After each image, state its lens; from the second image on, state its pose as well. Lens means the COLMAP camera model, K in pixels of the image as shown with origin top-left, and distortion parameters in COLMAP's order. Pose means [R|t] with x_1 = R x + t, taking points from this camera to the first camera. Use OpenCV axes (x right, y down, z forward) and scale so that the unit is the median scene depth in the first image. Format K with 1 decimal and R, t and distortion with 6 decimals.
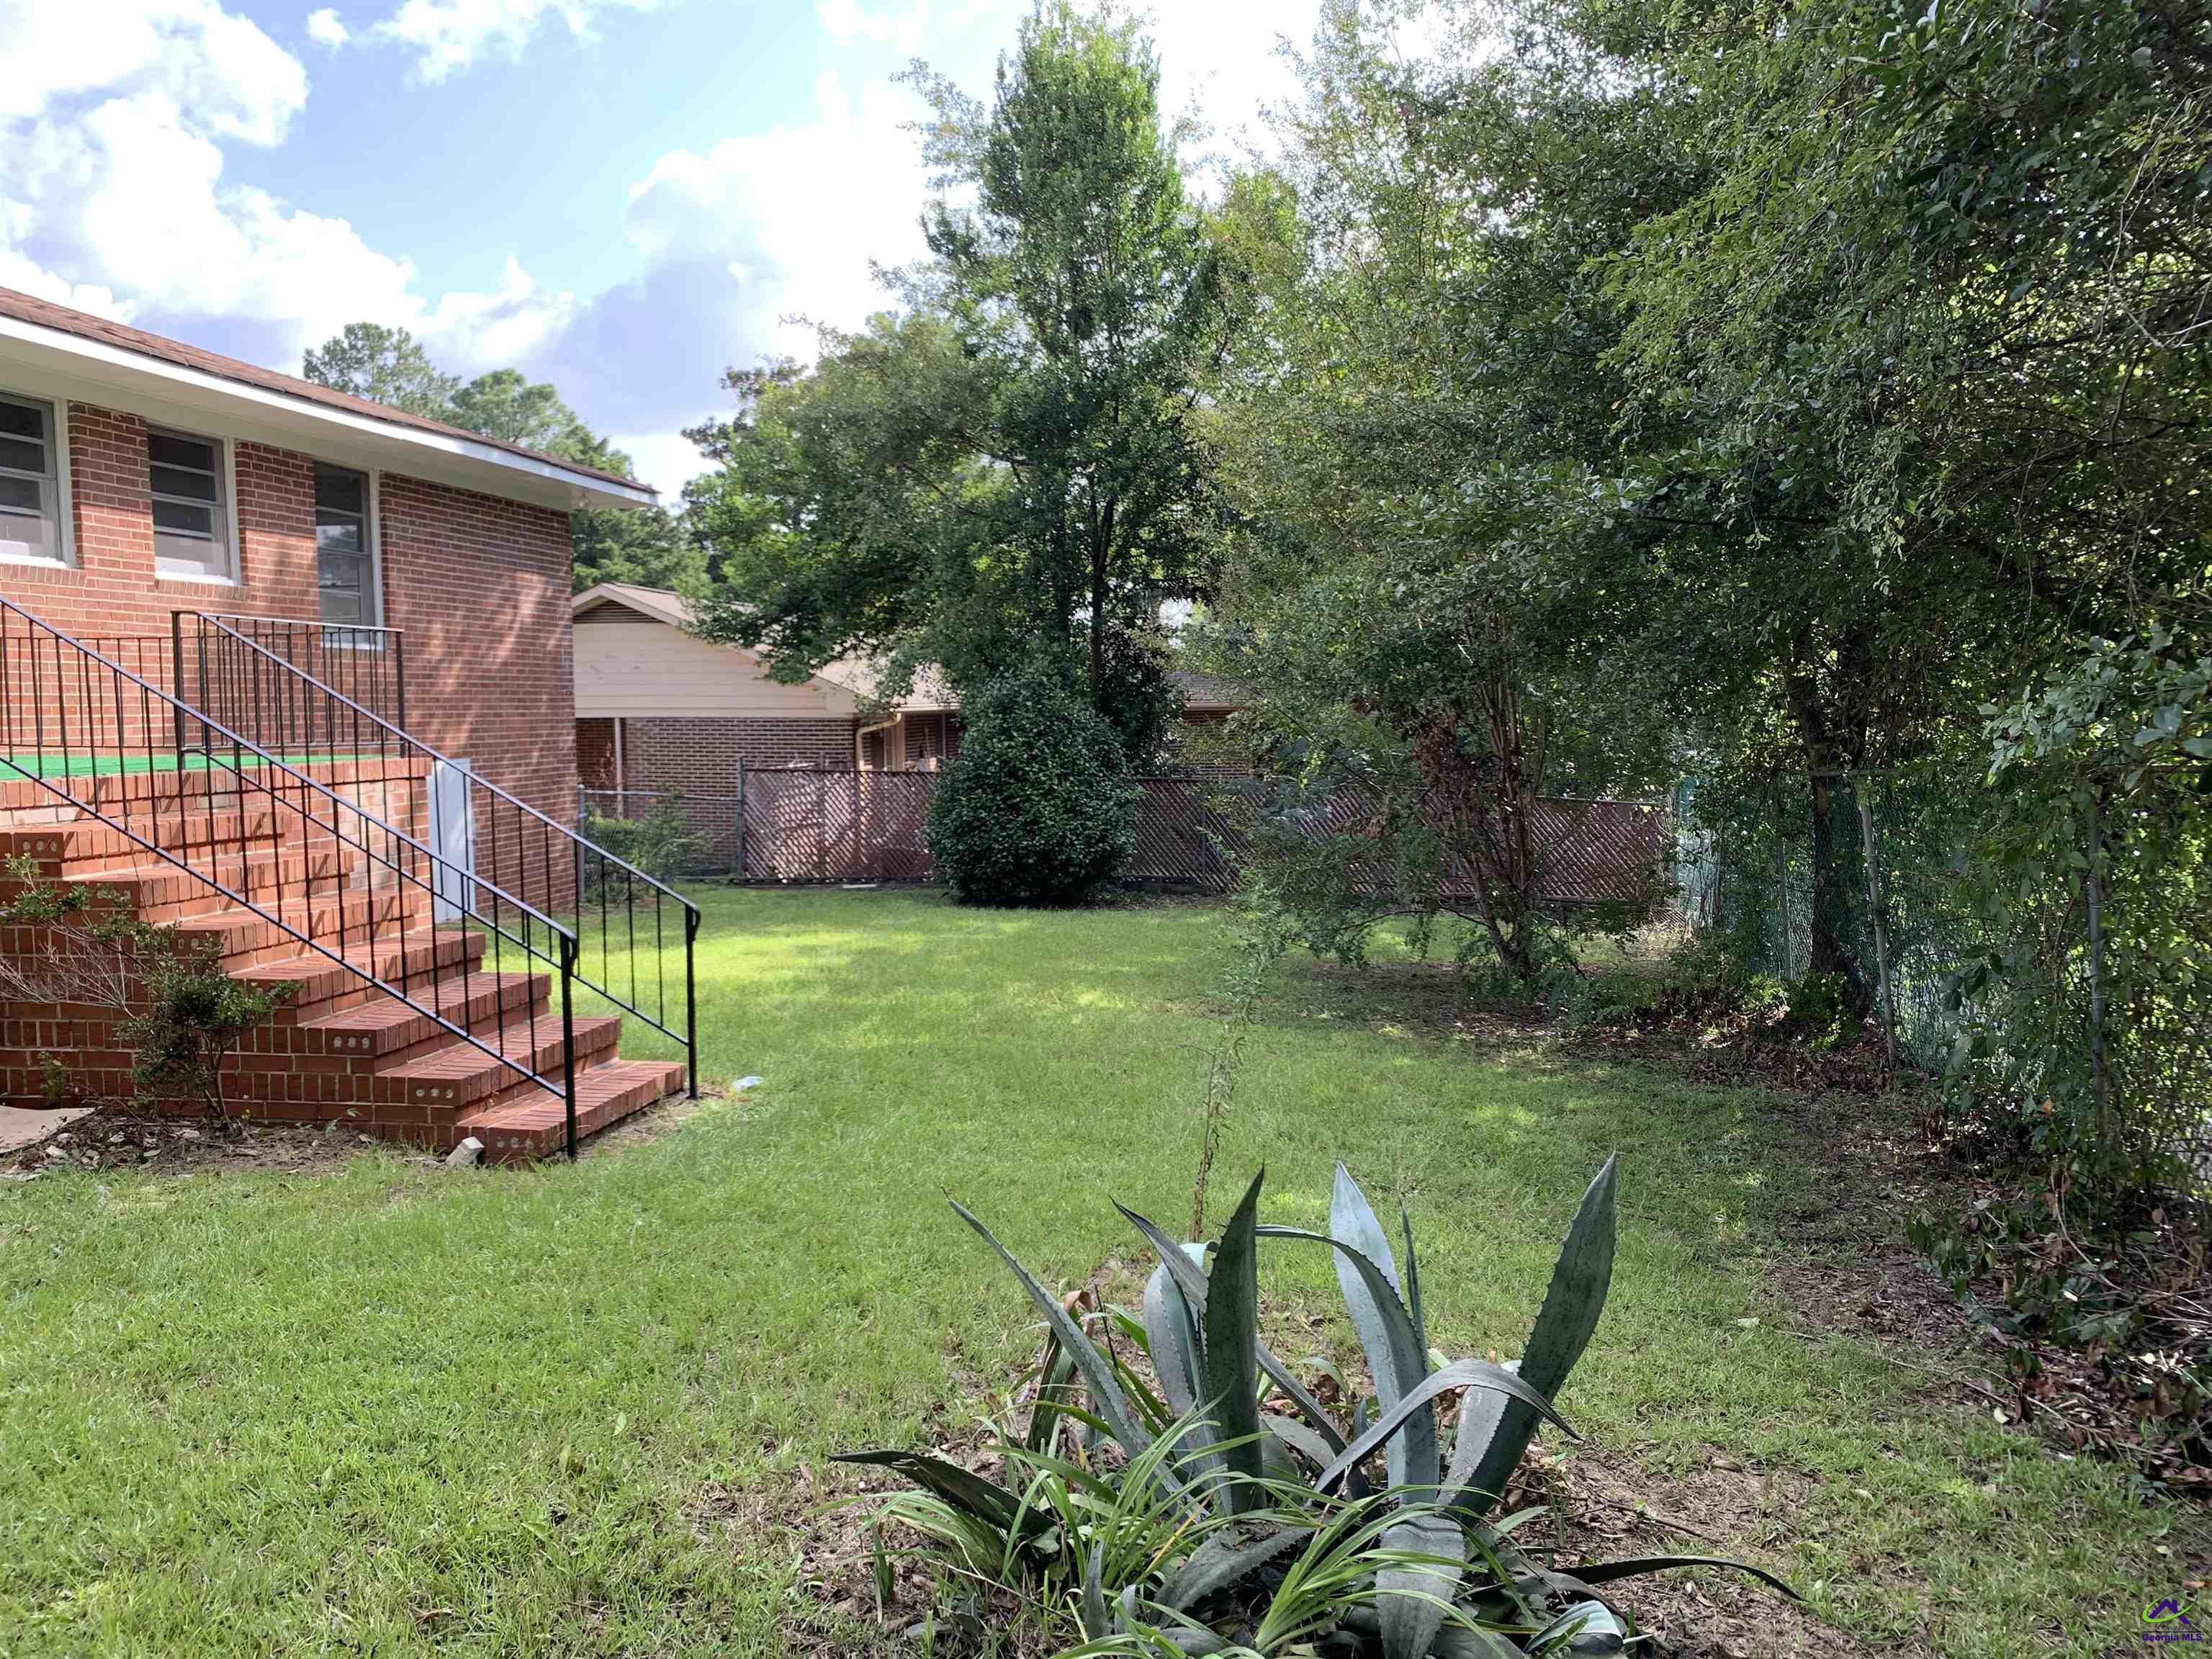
lens RADIAL K [[1676.5, 0, 1081.3], [0, 1676.5, 804.6], [0, 0, 1]] dist [0.028090, -0.033877]
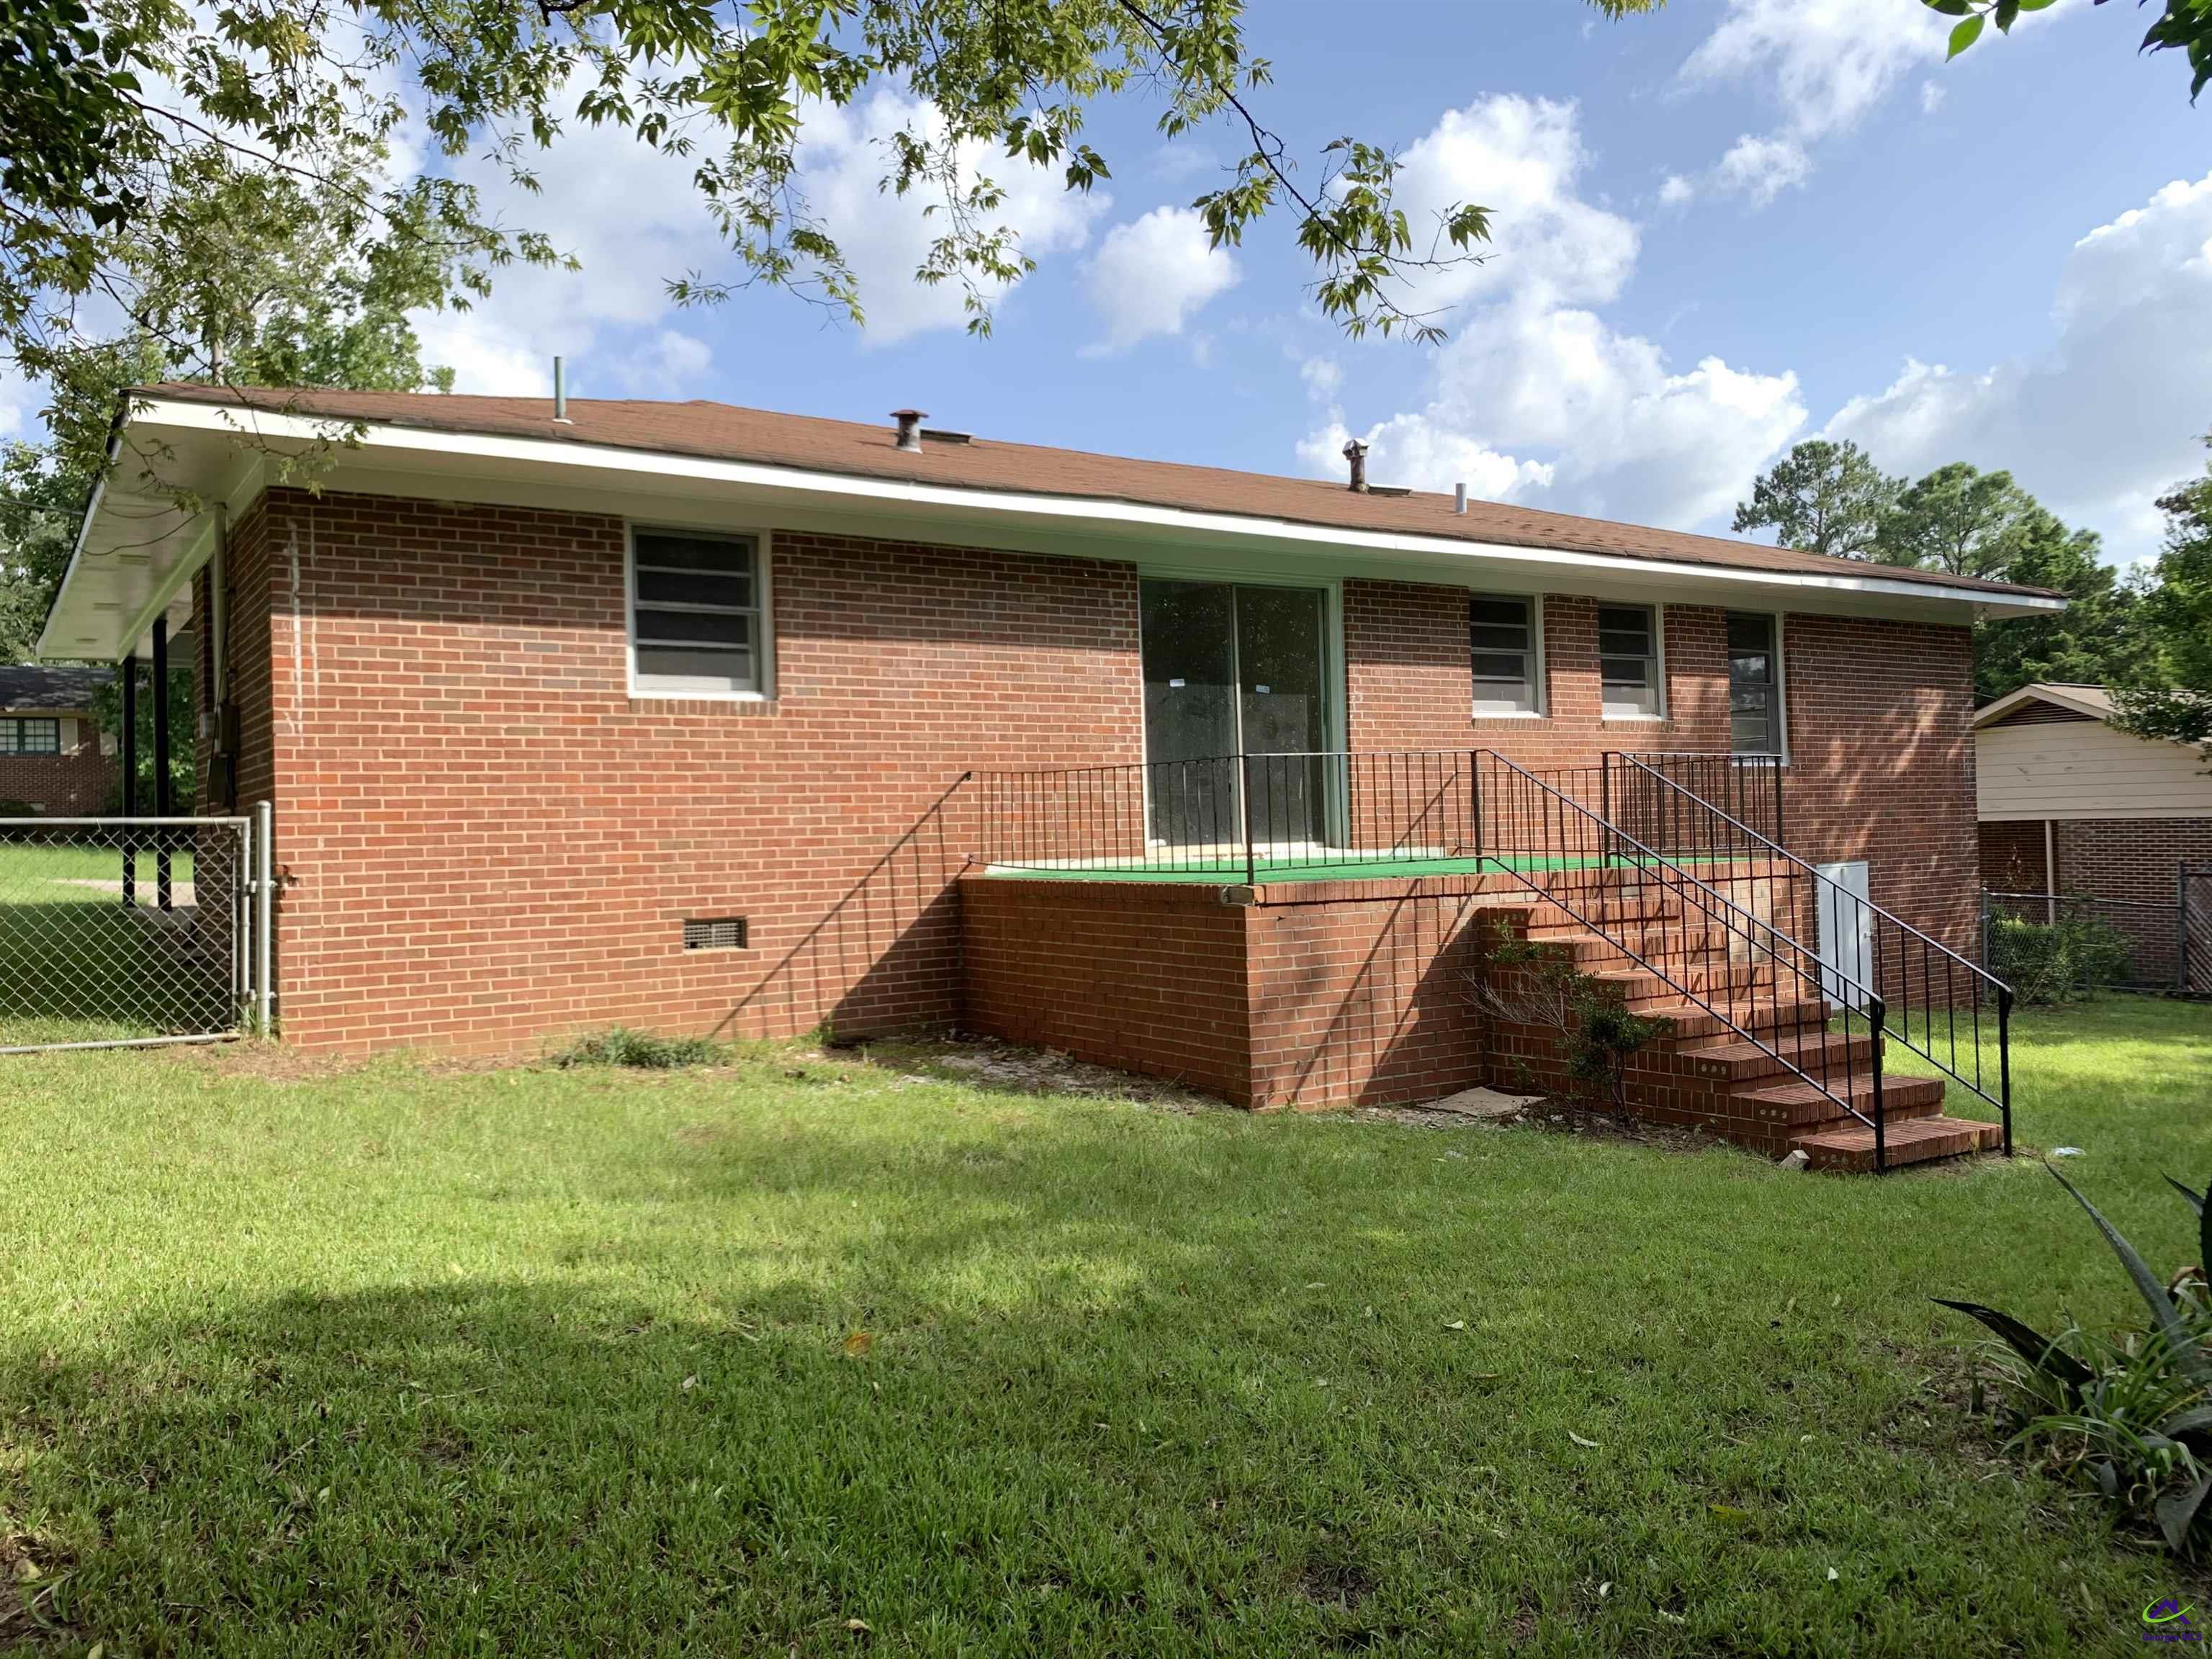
lens RADIAL K [[1676.5, 0, 1087.7], [0, 1676.5, 817.0], [0, 0, 1]] dist [0.028090, -0.033877]
pose [[0.688185, -0.016093, -0.725356, 0.101155], [-0.023377, 0.998743, -0.044338, 0.005102], [0.725158, 0.047469, 0.686944, -0.150101]]
